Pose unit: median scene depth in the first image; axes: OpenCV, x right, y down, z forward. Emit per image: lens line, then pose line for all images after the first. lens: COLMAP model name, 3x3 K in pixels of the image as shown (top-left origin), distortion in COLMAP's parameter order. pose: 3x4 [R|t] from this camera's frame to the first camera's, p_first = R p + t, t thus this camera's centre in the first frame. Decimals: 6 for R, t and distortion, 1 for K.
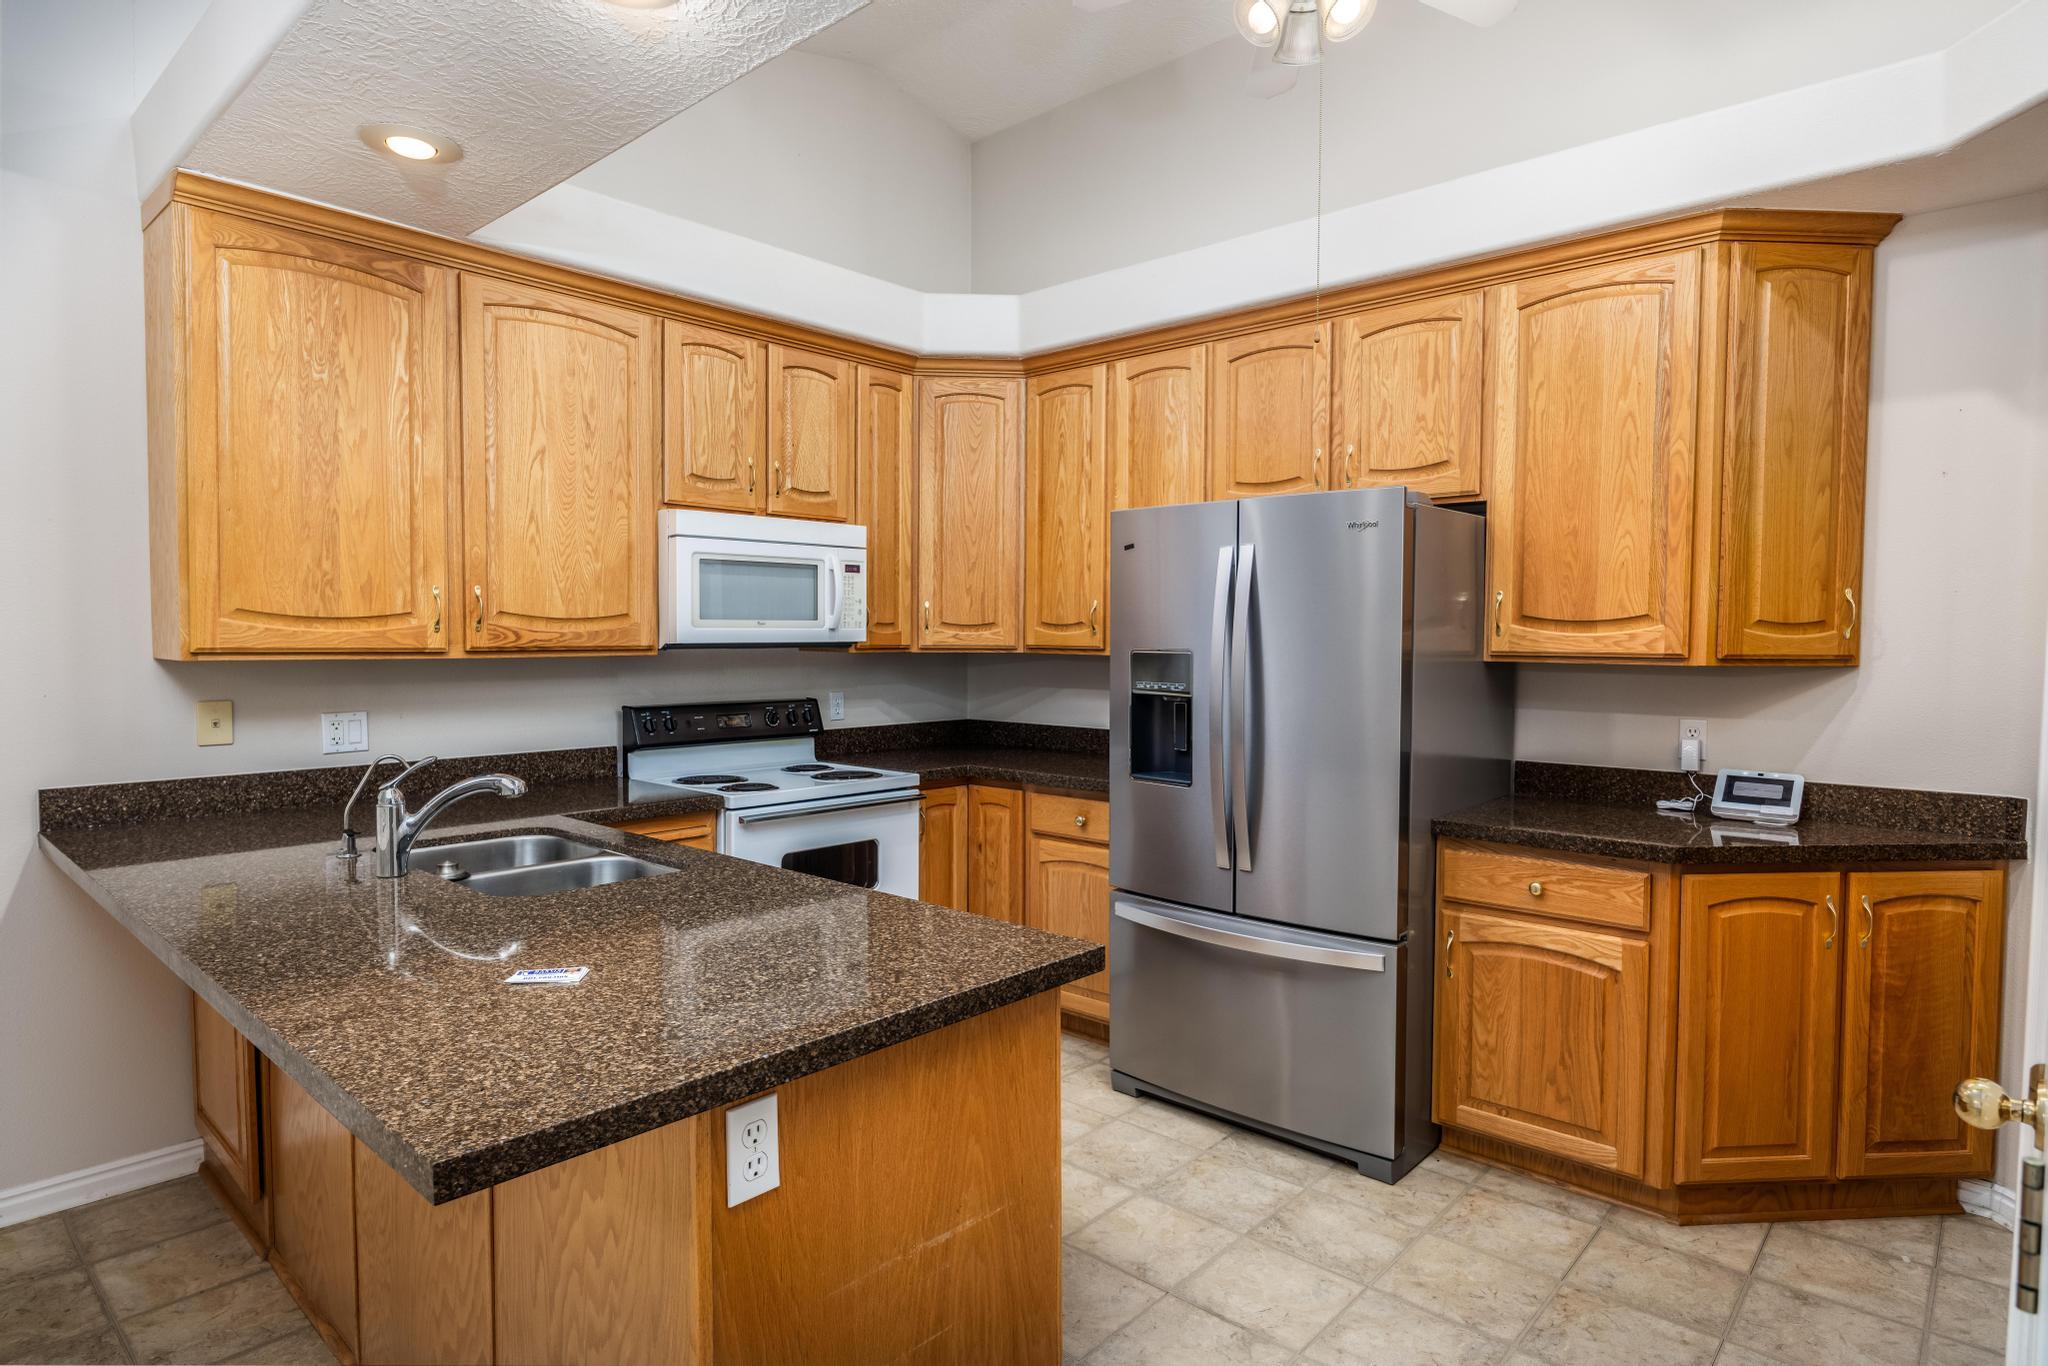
lens RADIAL K [[1118.1, 0, 1024.0], [0, 1118.1, 683.0], [0, 0, 1]] dist [0.000896, -0.001812]
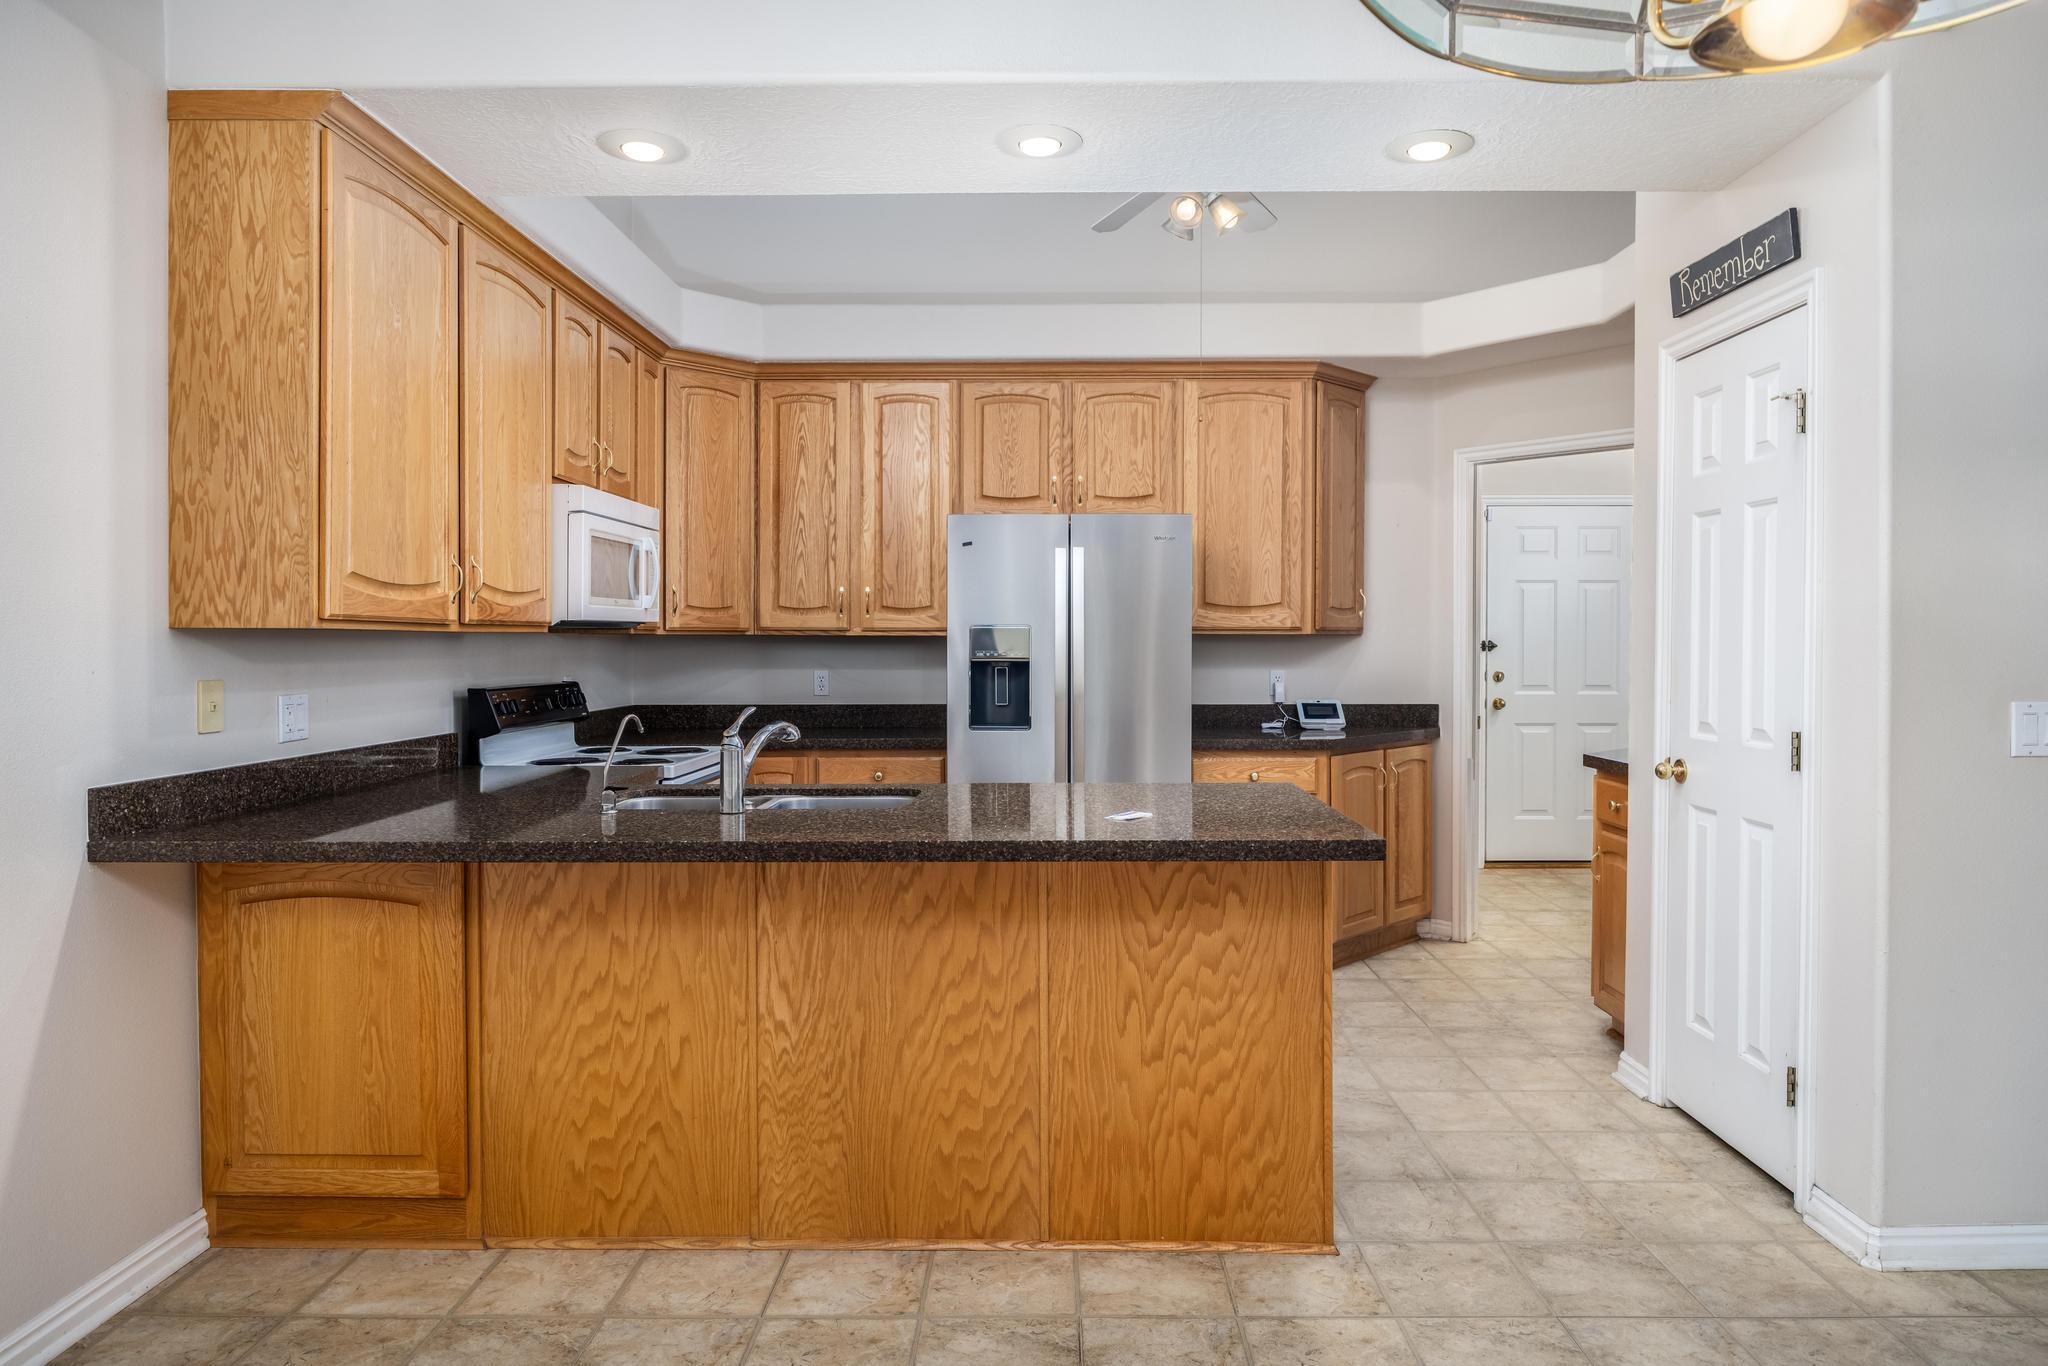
lens RADIAL K [[1264.0, 0, 1033.5], [0, 1264.0, 650.1], [0, 0, 1]] dist [-0.000074, -0.000399]
pose [[0.753835, -0.009976, 0.656988, -0.794205], [0.033083, 0.999193, -0.022786, 0.032133], [-0.656231, 0.038912, 0.753556, -0.112792]]
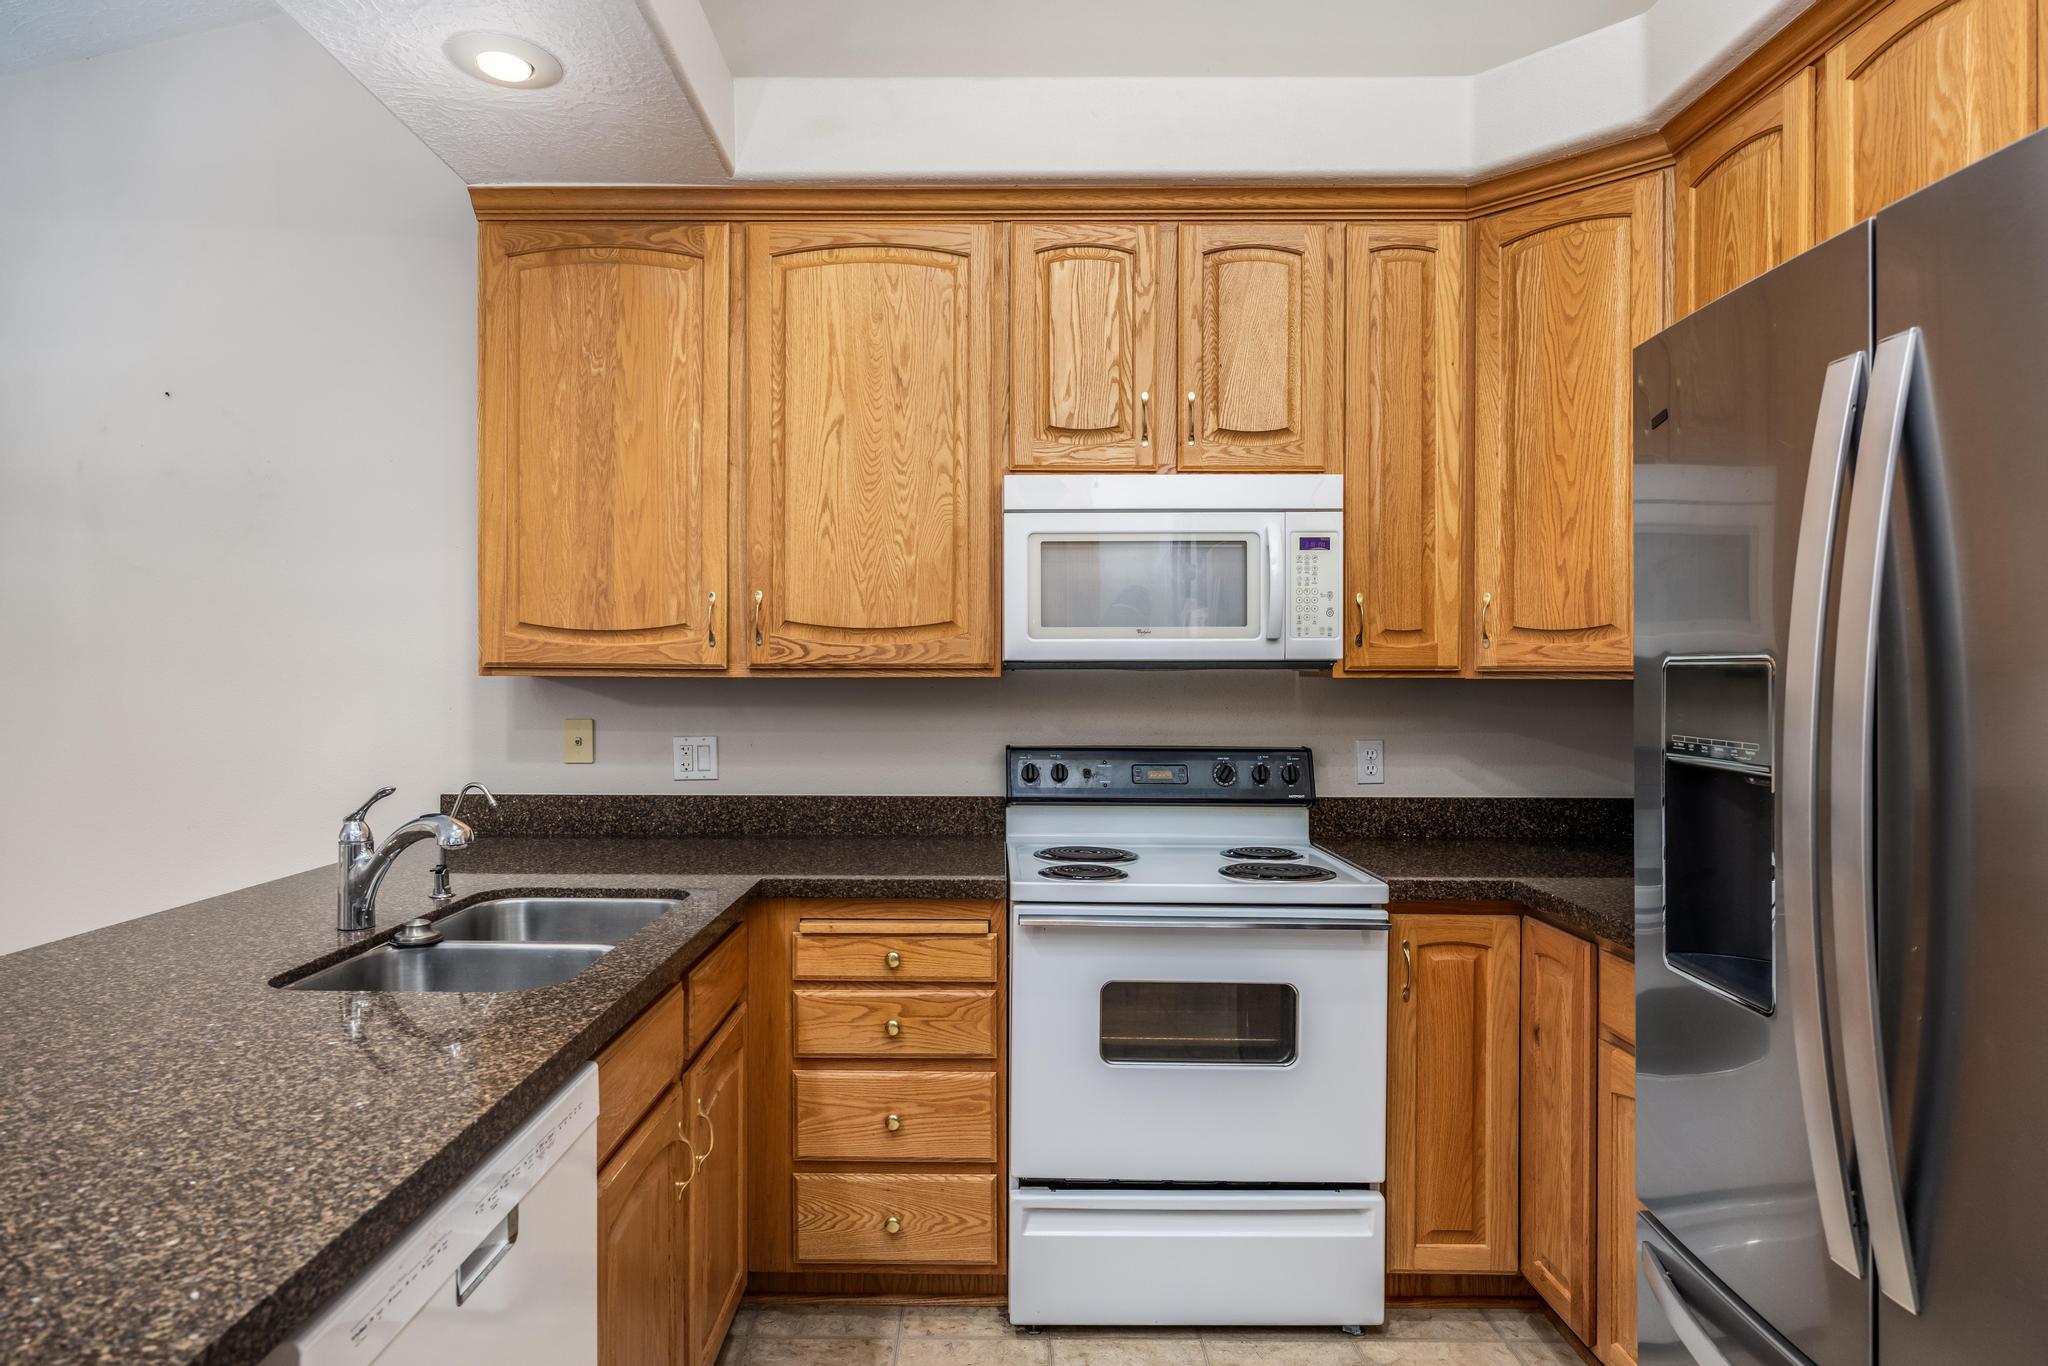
lens RADIAL K [[1160.9, 0, 981.9], [0, 1160.9, 684.3], [0, 0, 1]] dist [-0.002769, -0.001884]
pose [[0.661862, 0.002148, -0.749623, 0.260126], [-0.032585, 0.999133, -0.025907, 0.000147], [0.748917, 0.041573, 0.661358, 0.525300]]
